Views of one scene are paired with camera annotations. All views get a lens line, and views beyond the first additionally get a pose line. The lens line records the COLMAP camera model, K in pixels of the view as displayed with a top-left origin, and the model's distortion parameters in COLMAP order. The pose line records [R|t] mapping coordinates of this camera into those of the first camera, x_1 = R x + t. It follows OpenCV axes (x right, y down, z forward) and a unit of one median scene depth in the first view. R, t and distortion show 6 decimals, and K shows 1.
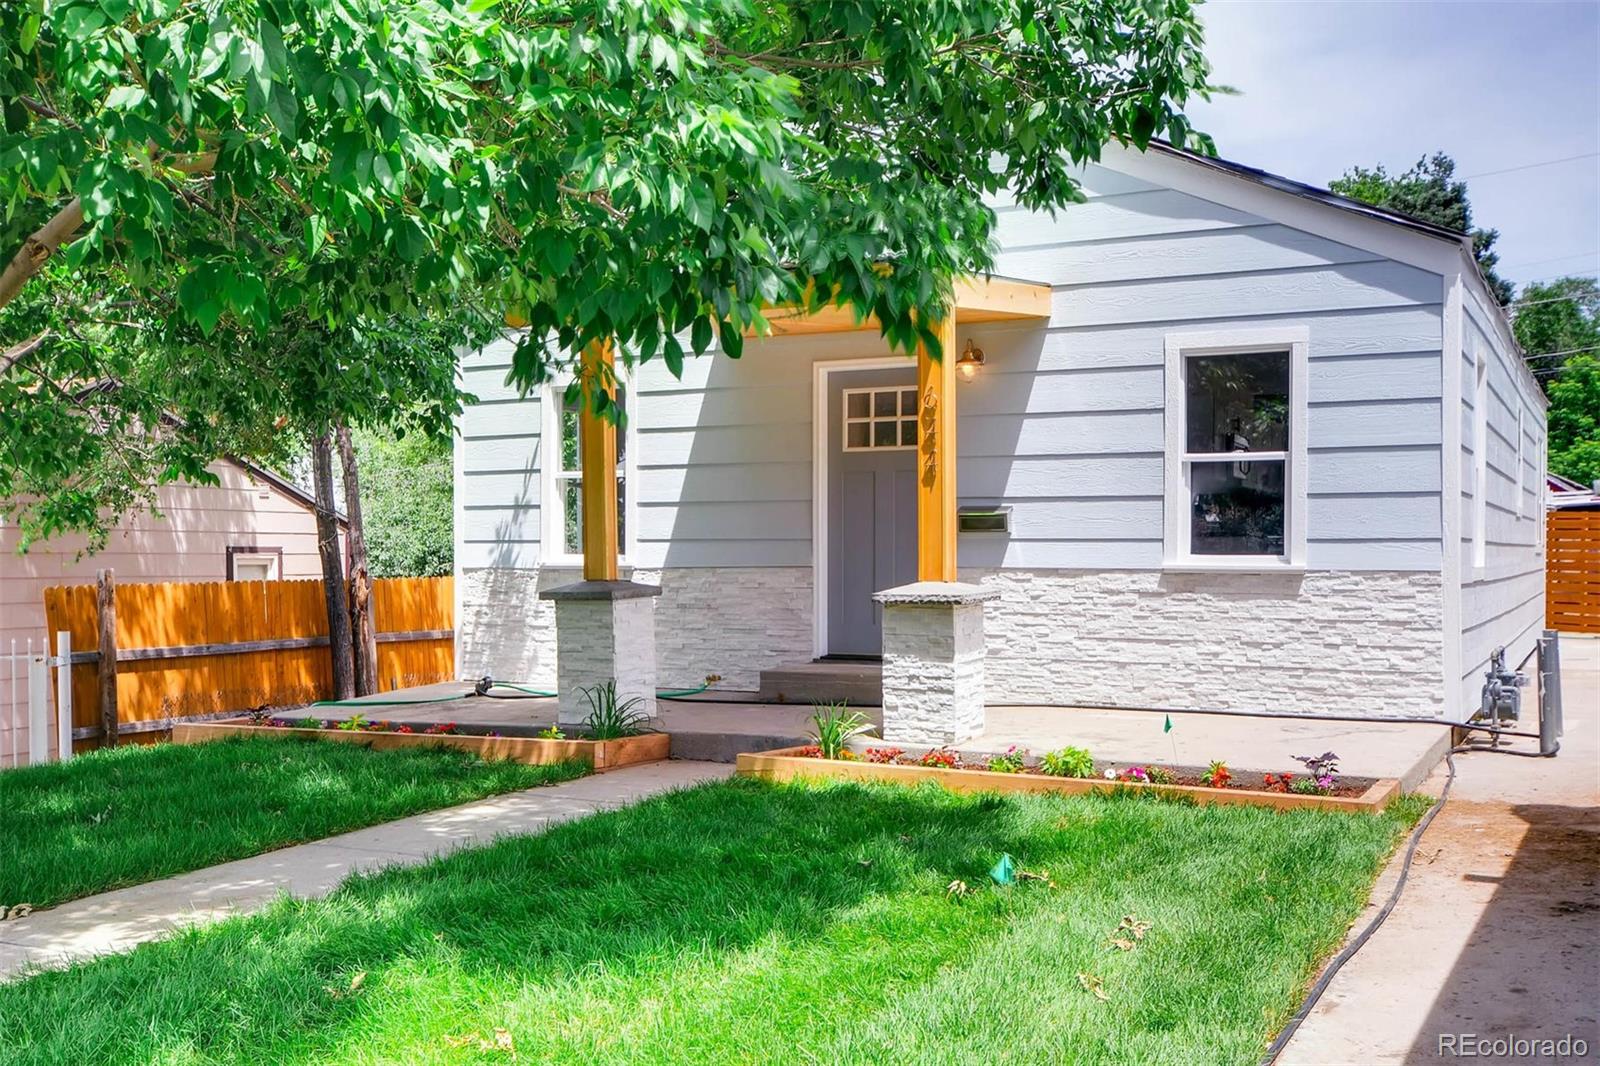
lens RADIAL K [[1593.7, 0, 792.8], [0, 1593.7, 580.5], [0, 0, 1]] dist [0.040201, 0.000000]
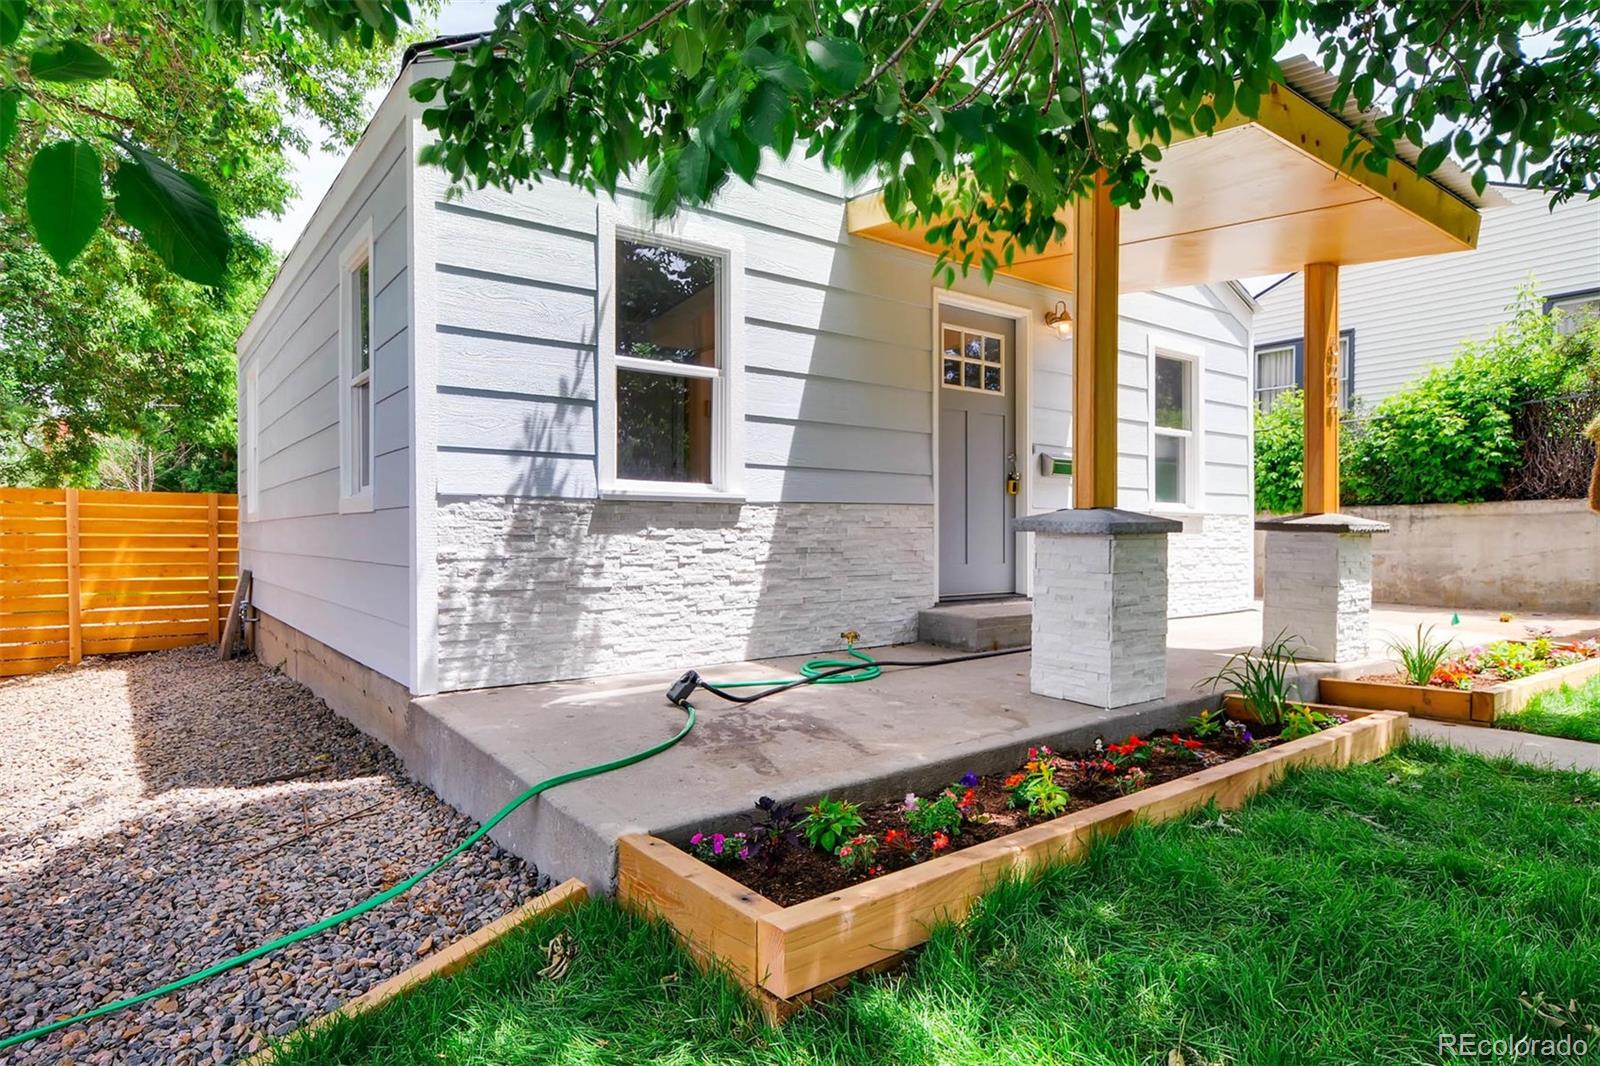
lens RADIAL K [[908.3, 0, 807.7], [0, 908.3, 538.2], [0, 0, 1]] dist [0.004092, 0.001996]
pose [[0.418106, -0.001645, 0.908397, -0.557413], [0.013712, 0.999896, -0.004500, 0.013670], [-0.908295, 0.014338, 0.418085, 0.934230]]
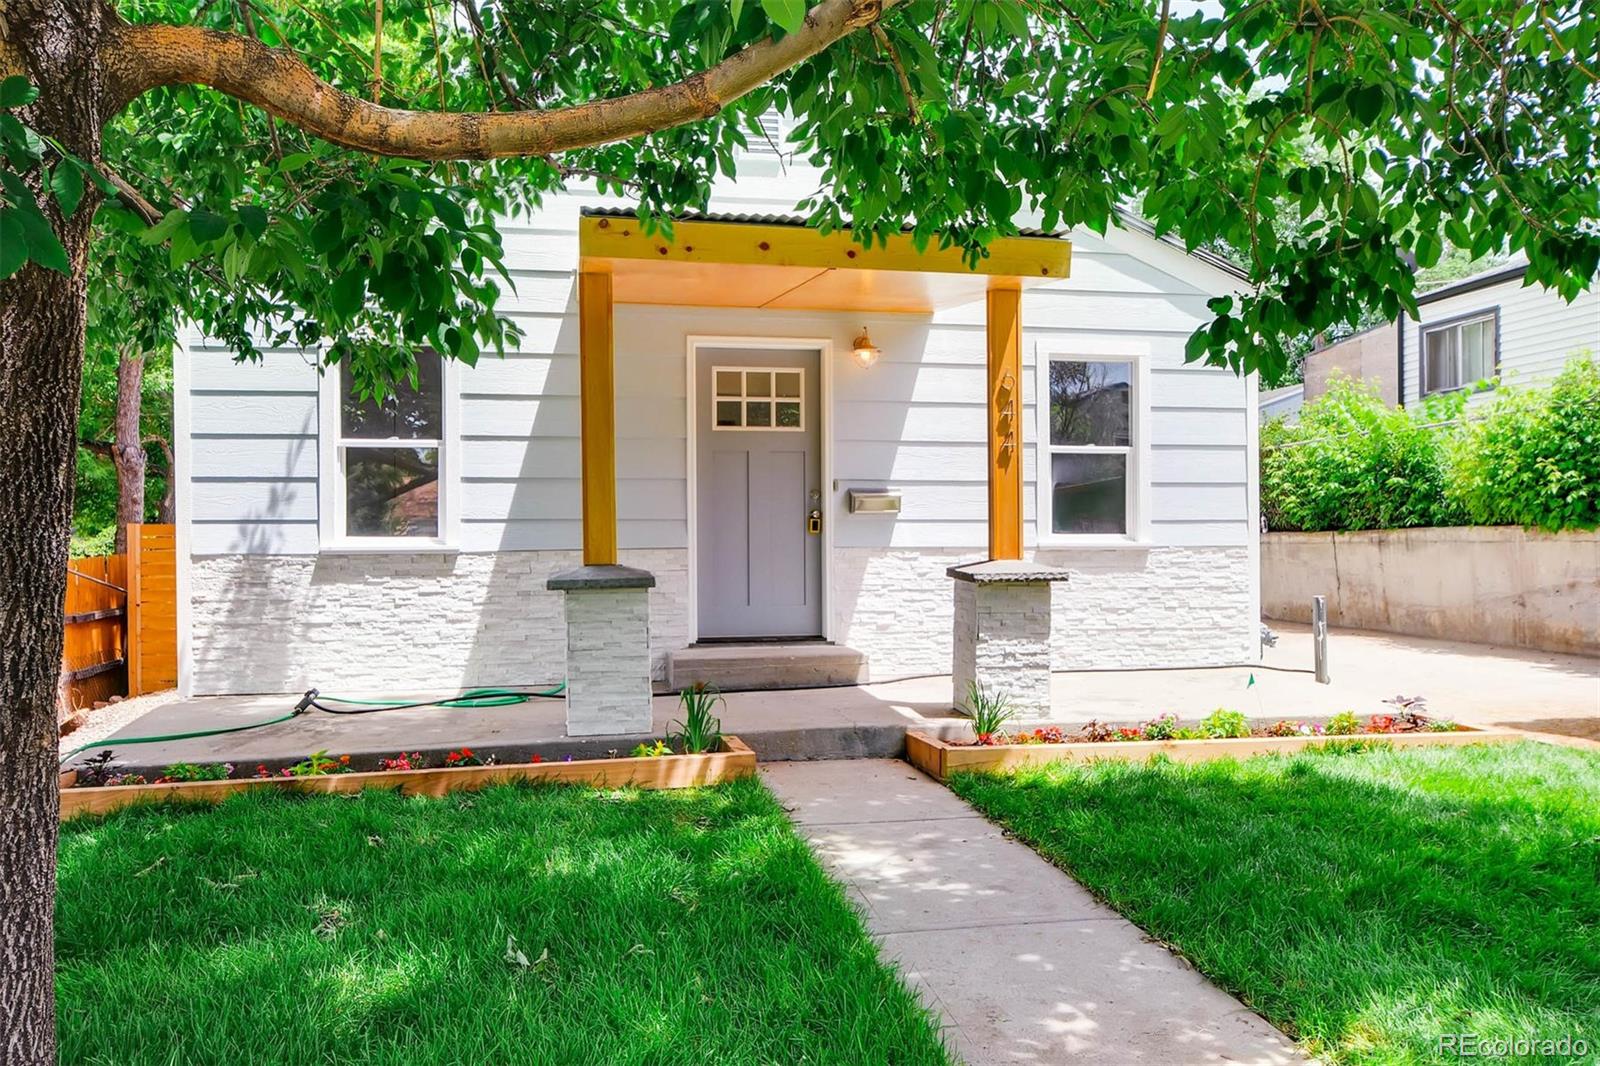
lens RADIAL K [[1339.2, 0, 807.3], [0, 1339.2, 542.5], [0, 0, 1]] dist [0.022350, 0.002829]
pose [[0.781293, -0.007696, 0.624116, -0.482415], [0.015015, 0.999866, -0.006468, -0.006403], [-0.623983, 0.014424, 0.781305, 0.357299]]
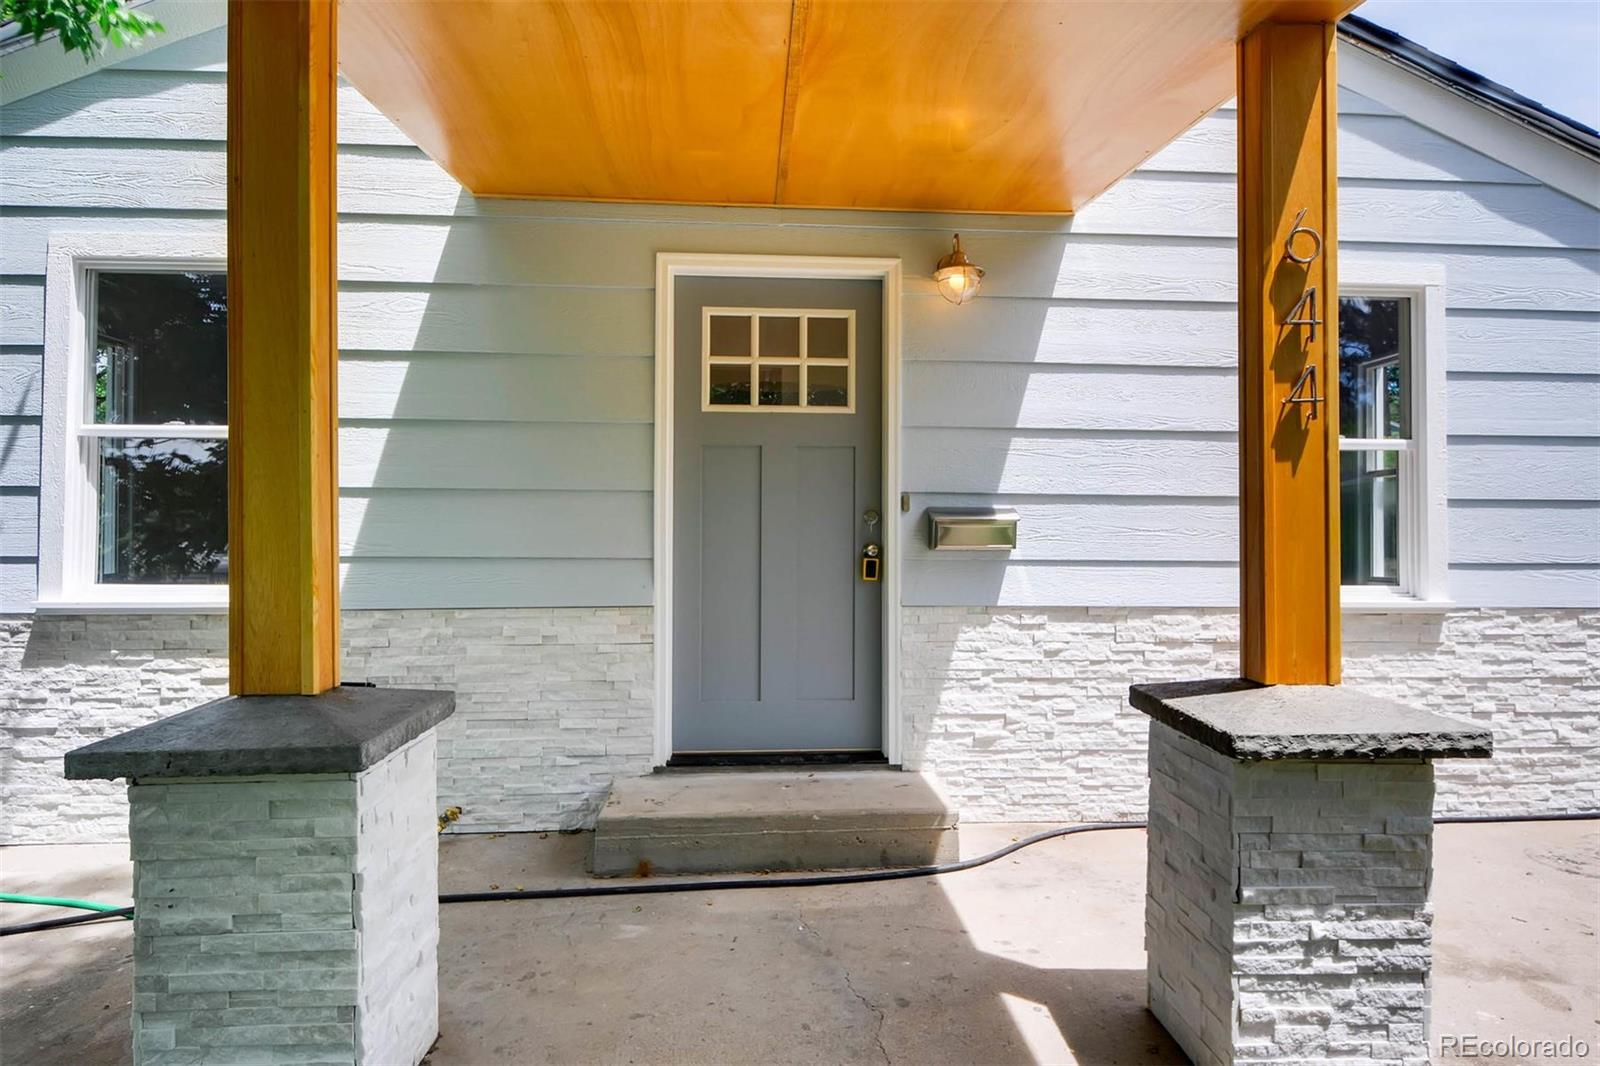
lens RADIAL K [[951.3, 0, 810.6], [0, 951.3, 527.9], [0, 0, 1]] dist [0.008220, -0.002970]
pose [[0.852125, 0.009332, 0.523255, -0.131964], [0.005962, 0.999603, -0.027538, -0.030213], [-0.523304, 0.026586, 0.851731, 0.749305]]
